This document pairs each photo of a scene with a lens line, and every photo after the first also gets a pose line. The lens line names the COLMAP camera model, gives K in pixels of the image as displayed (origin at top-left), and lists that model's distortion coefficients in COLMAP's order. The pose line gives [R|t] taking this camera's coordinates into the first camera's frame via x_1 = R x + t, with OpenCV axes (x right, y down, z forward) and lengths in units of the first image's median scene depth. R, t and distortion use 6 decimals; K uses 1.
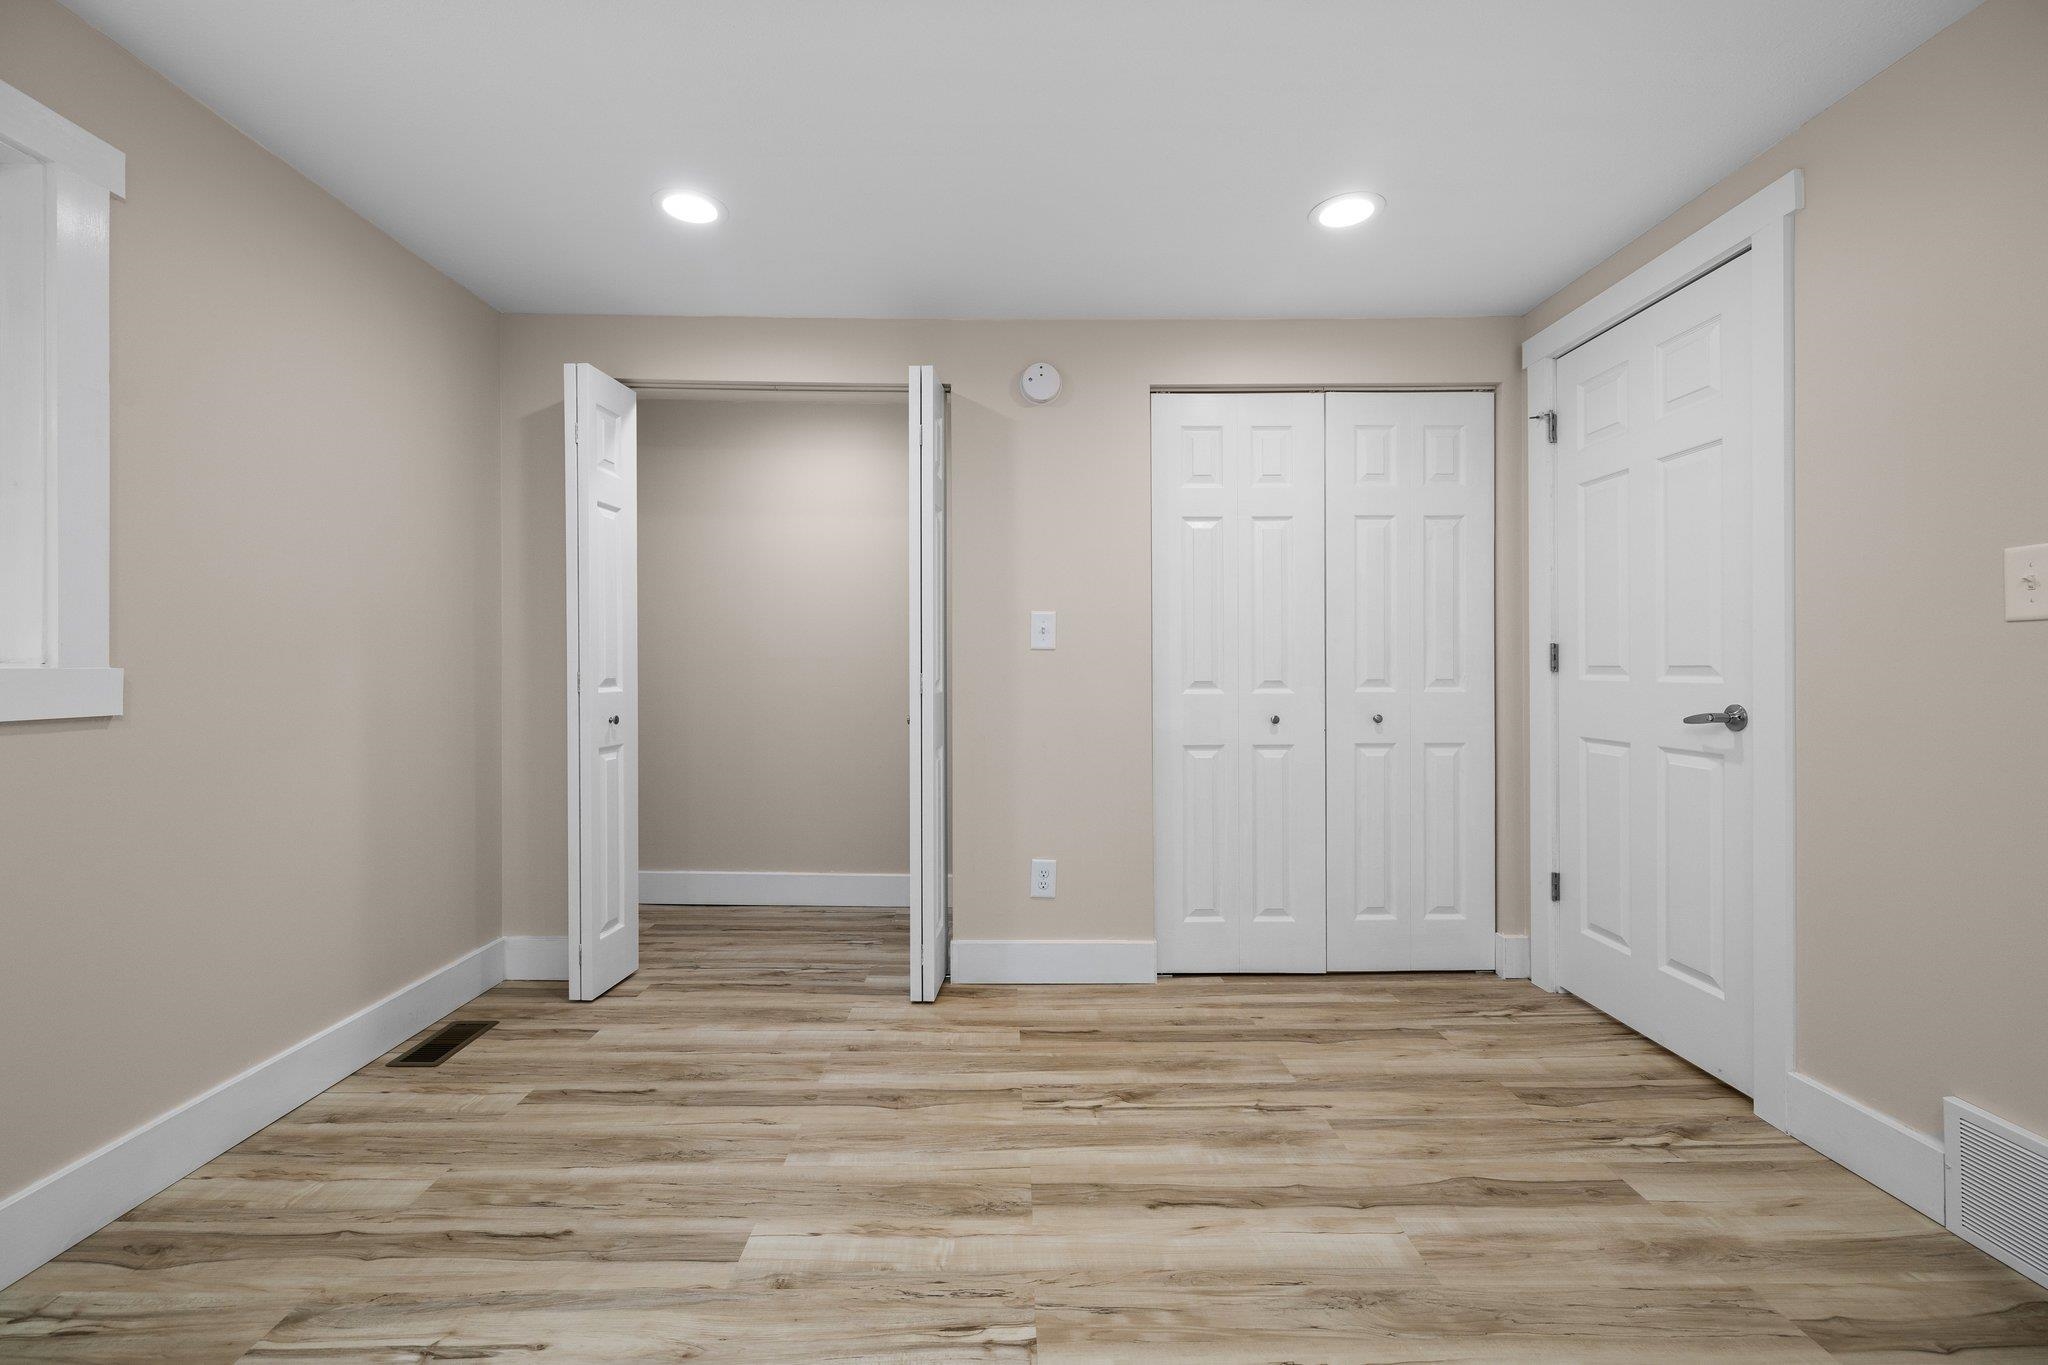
lens RADIAL K [[862.3, 0, 1008.7], [0, 862.3, 671.9], [0, 0, 1]] dist [-0.002770, 0.000493]
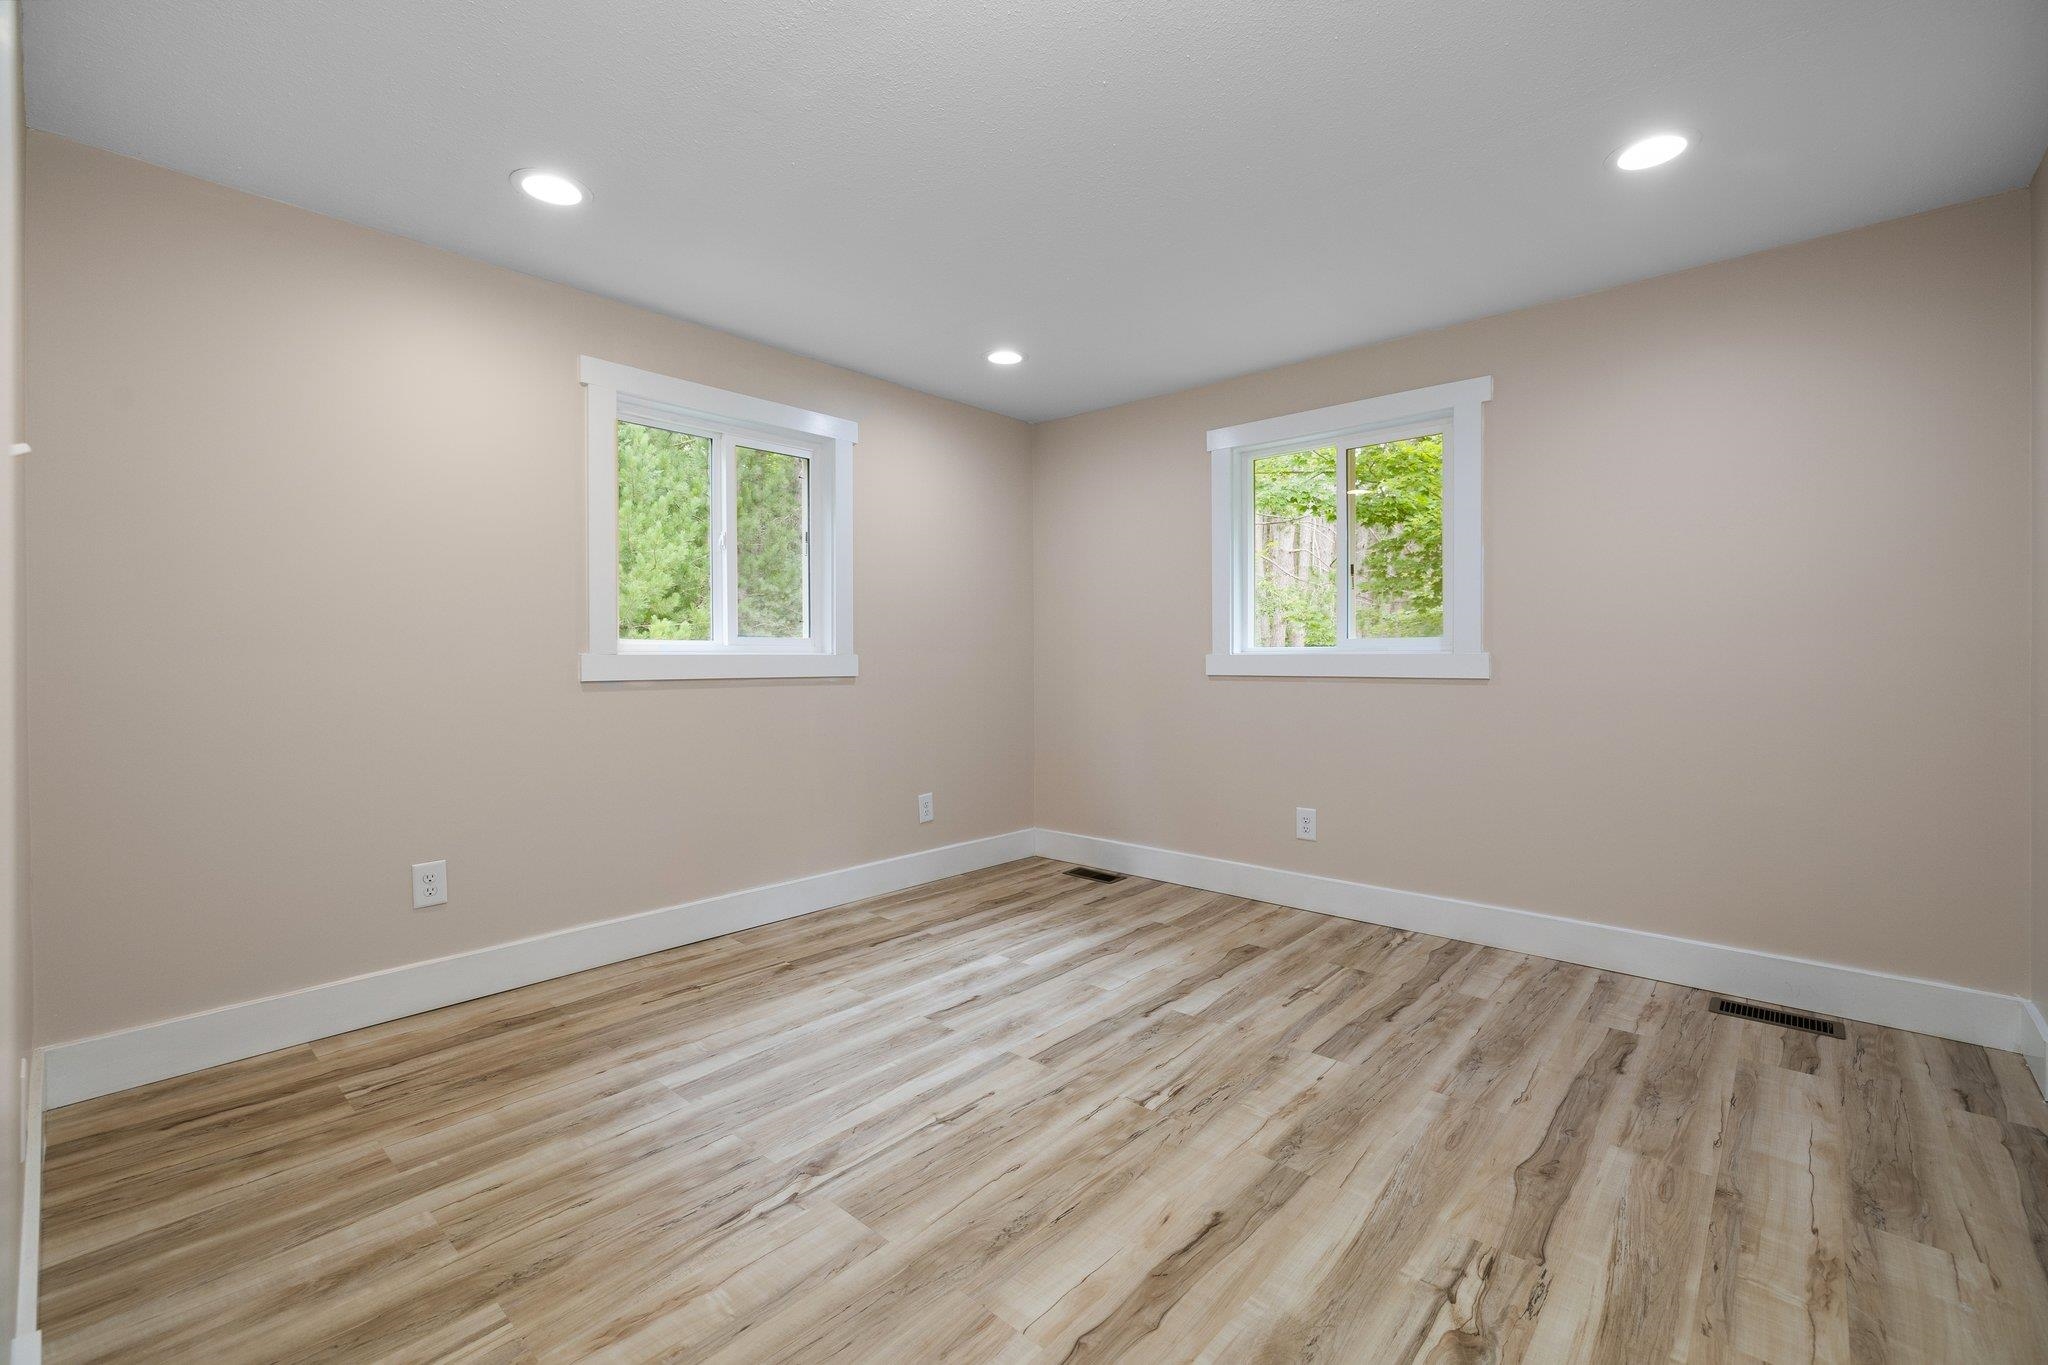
lens RADIAL K [[862.3, 0, 1028.2], [0, 862.3, 635.2], [0, 0, 1]] dist [-0.002770, 0.000493]
pose [[-0.667195, -0.017519, -0.744677, 0.981125], [0.000292, 0.999717, -0.023781, -0.001041], [0.744883, -0.016084, -0.667001, 1.418769]]
